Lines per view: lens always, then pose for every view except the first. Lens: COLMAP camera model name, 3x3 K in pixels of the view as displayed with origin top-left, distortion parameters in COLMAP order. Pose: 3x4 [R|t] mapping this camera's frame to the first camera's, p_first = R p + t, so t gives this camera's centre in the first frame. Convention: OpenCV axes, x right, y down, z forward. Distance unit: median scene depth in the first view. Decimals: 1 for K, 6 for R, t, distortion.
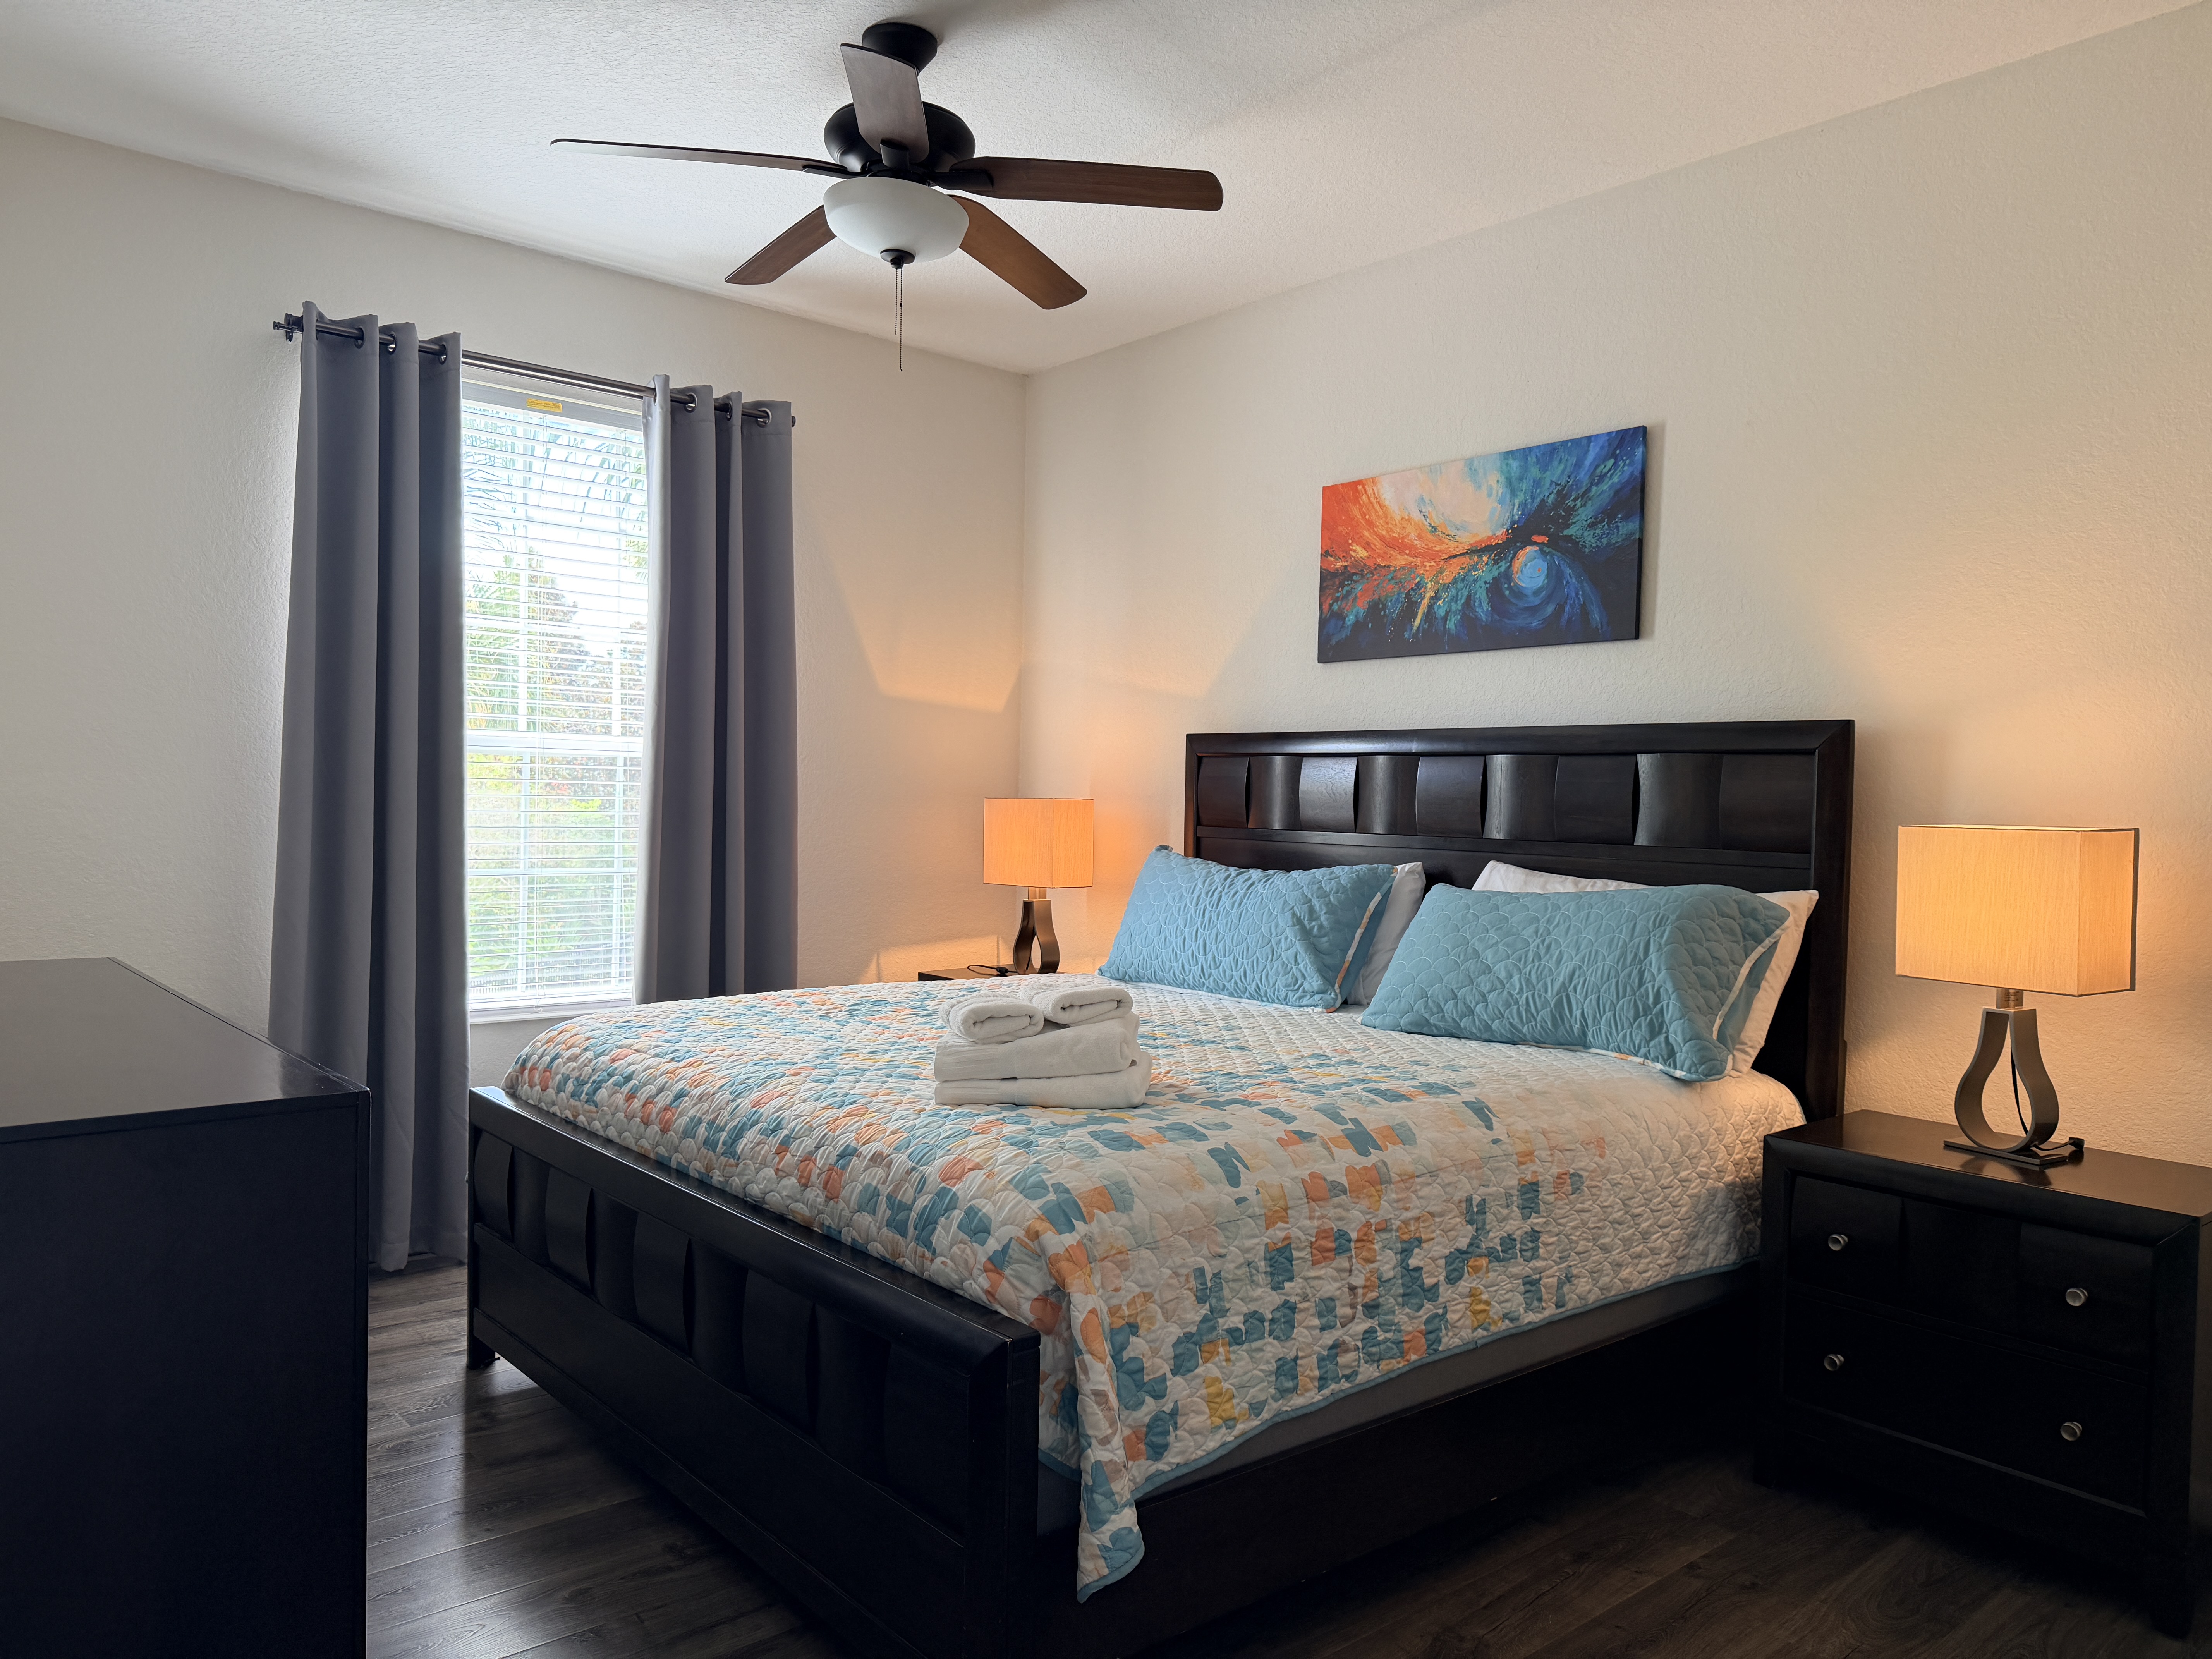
lens RADIAL K [[1535.2, 0, 1106.0], [0, 1535.2, 829.5], [0, 0, 1]] dist [0.002027, -0.001360]
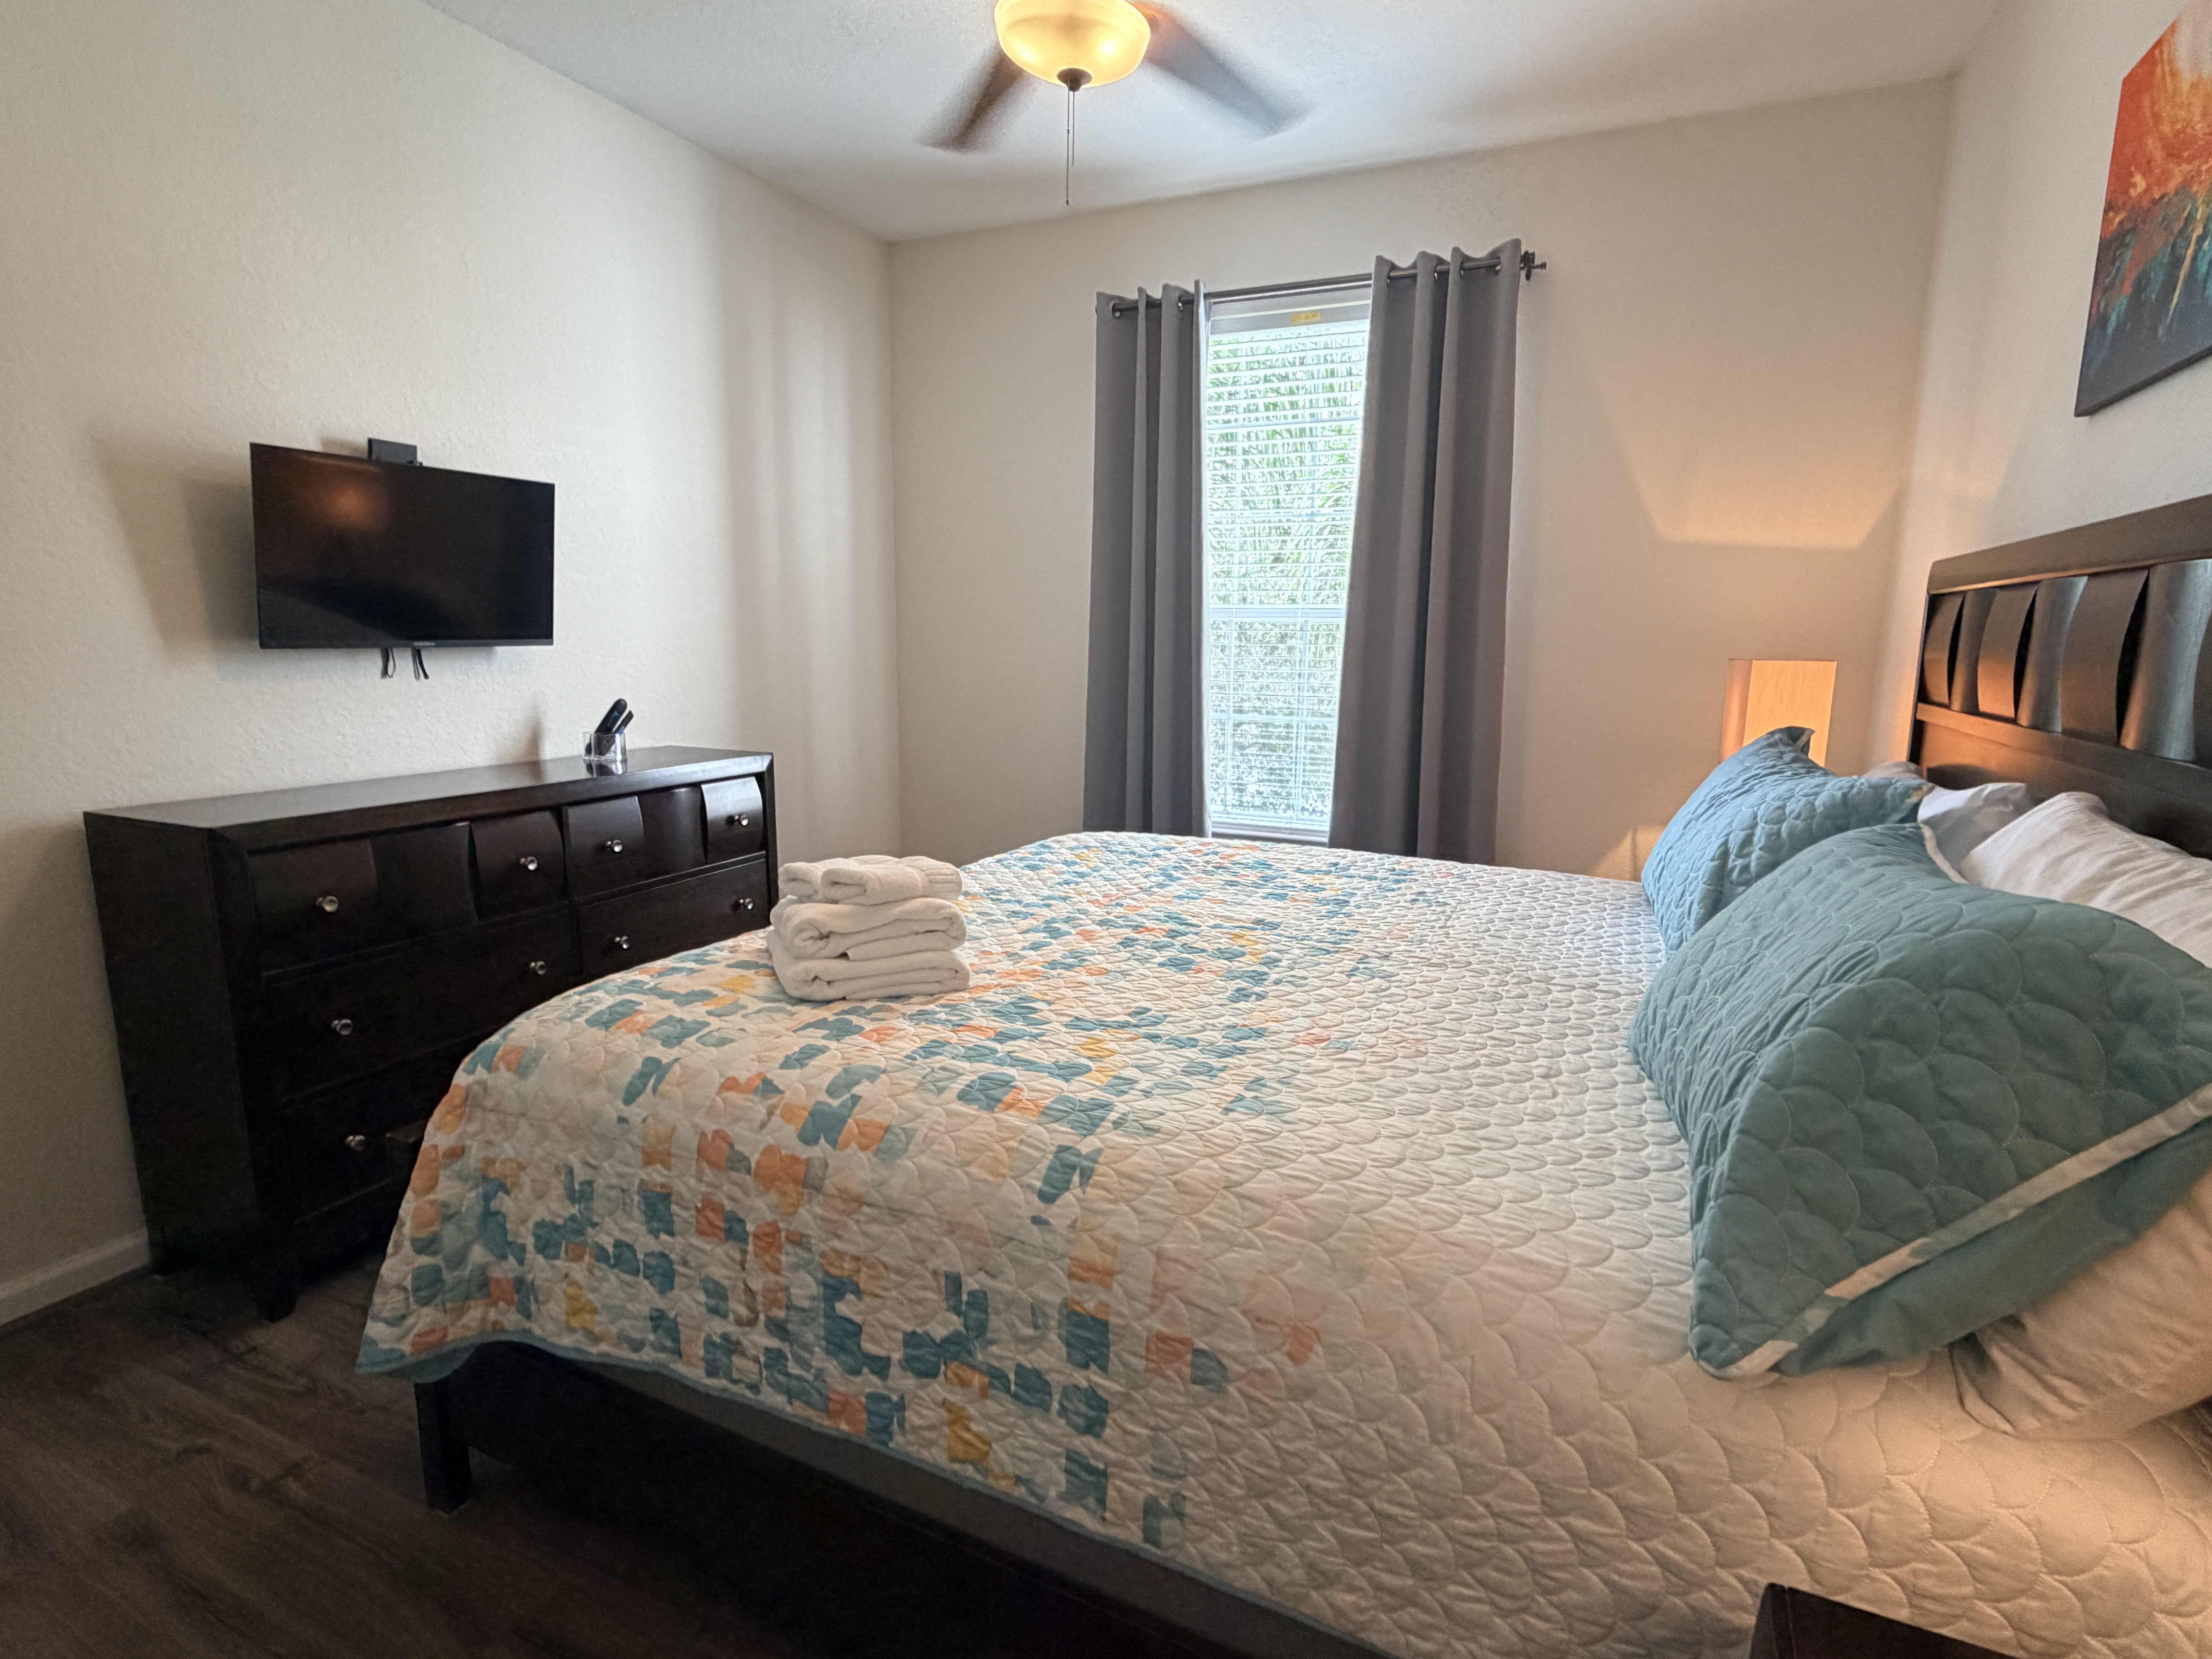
lens RADIAL K [[1128.5, 0, 1101.9], [0, 1128.5, 837.0], [0, 0, 1]] dist [-0.012842, 0.001632]
pose [[0.405710, 0.136482, -0.903754, 0.683415], [-0.011662, 0.989481, 0.144193, -0.018752], [0.913927, -0.047961, 0.403034, 0.880942]]
